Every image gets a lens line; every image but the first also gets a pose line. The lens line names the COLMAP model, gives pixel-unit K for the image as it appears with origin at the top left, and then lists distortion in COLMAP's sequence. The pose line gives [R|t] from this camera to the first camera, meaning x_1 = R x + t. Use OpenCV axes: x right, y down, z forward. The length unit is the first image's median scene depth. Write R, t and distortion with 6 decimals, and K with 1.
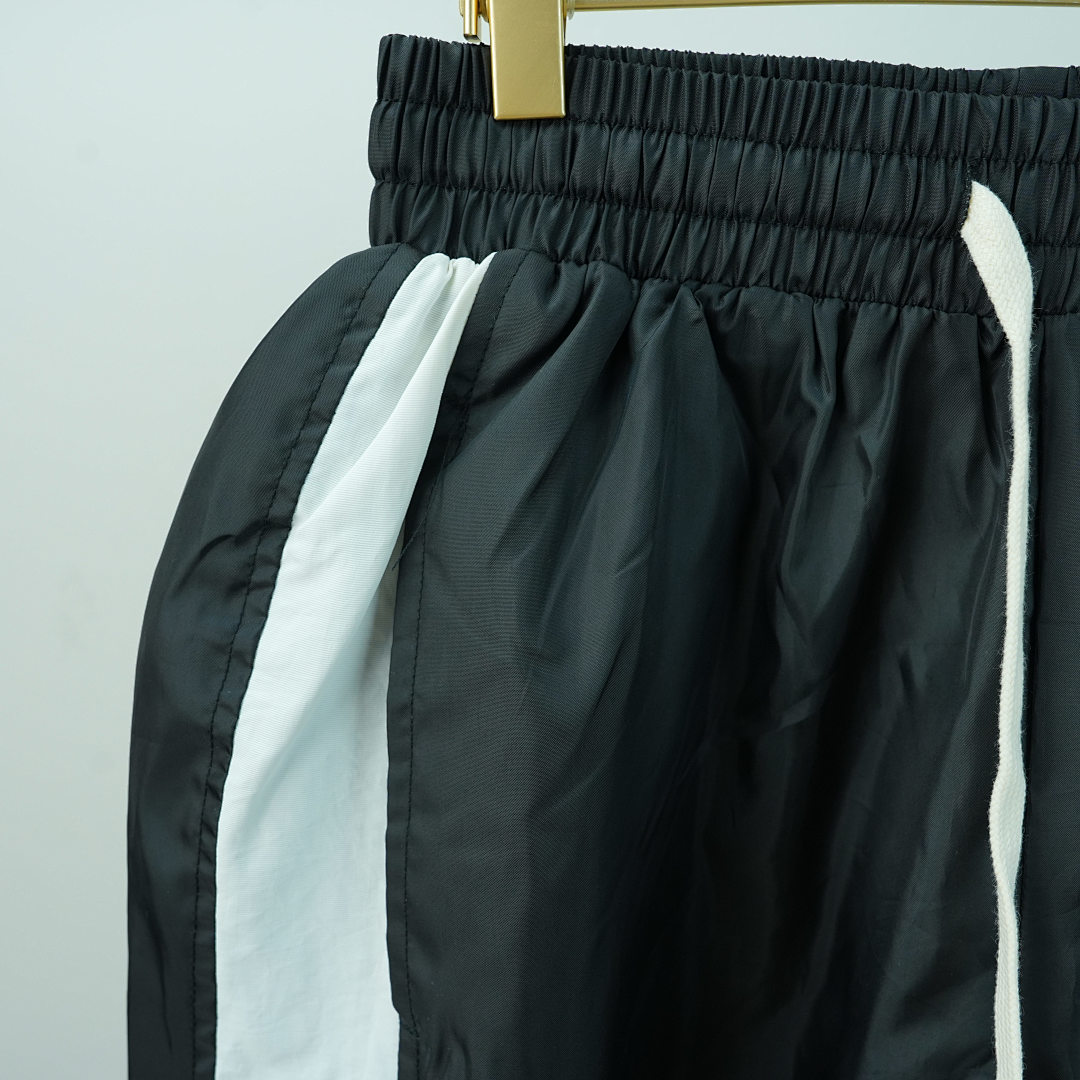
lens RADIAL K [[1172.1, 0, 540.0], [0, 1172.1, 540.0], [0, 0, 1]] dist [-0.007452, -0.015131]
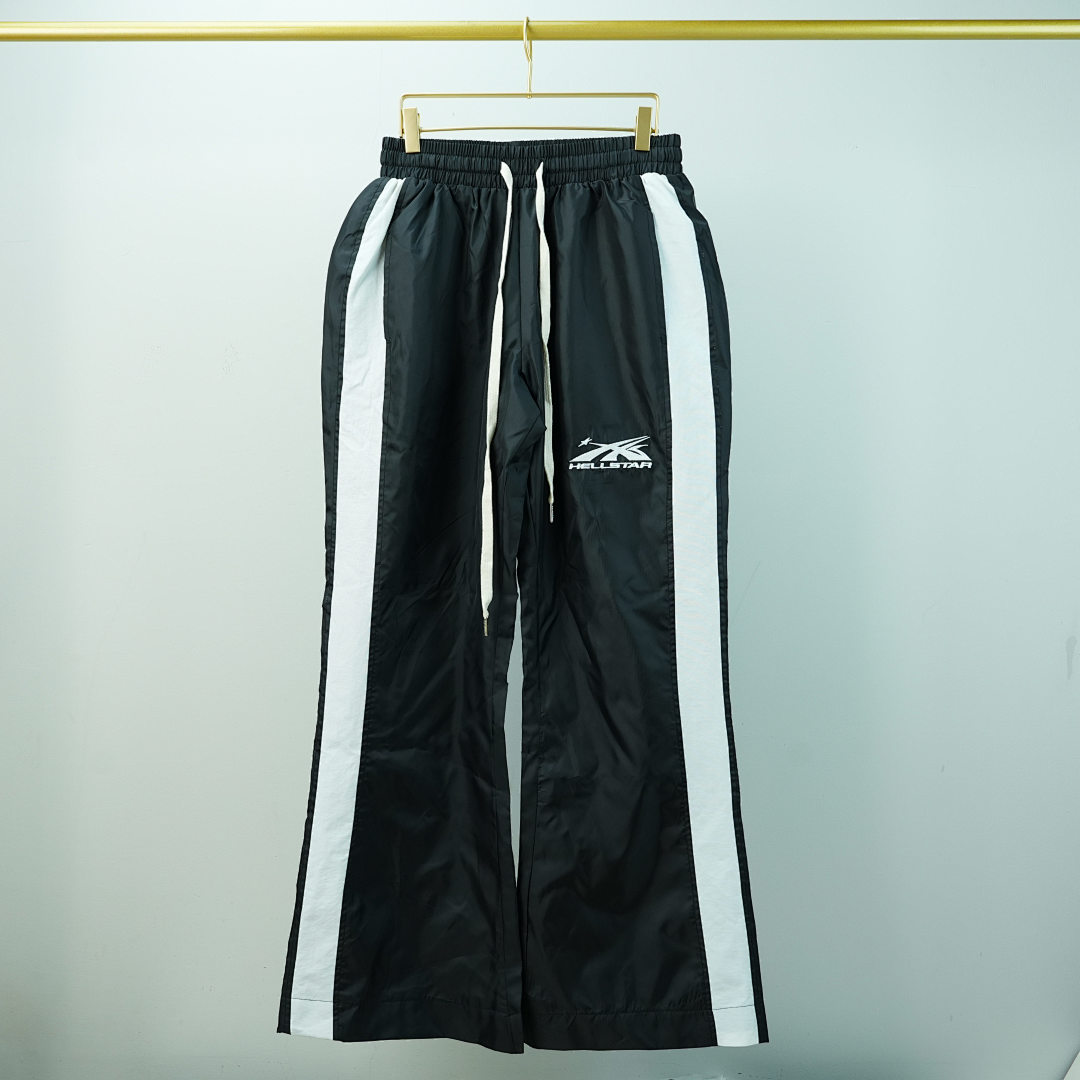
lens RADIAL K [[1172.1, 0, 540.0], [0, 1172.1, 540.0], [0, 0, 1]] dist [-0.007452, -0.015131]
pose [[0.999664, -0.020396, 0.016018, 0.413246], [0.022965, 0.983155, -0.181327, 2.149334], [-0.012050, 0.181634, 0.983292, -3.558115]]
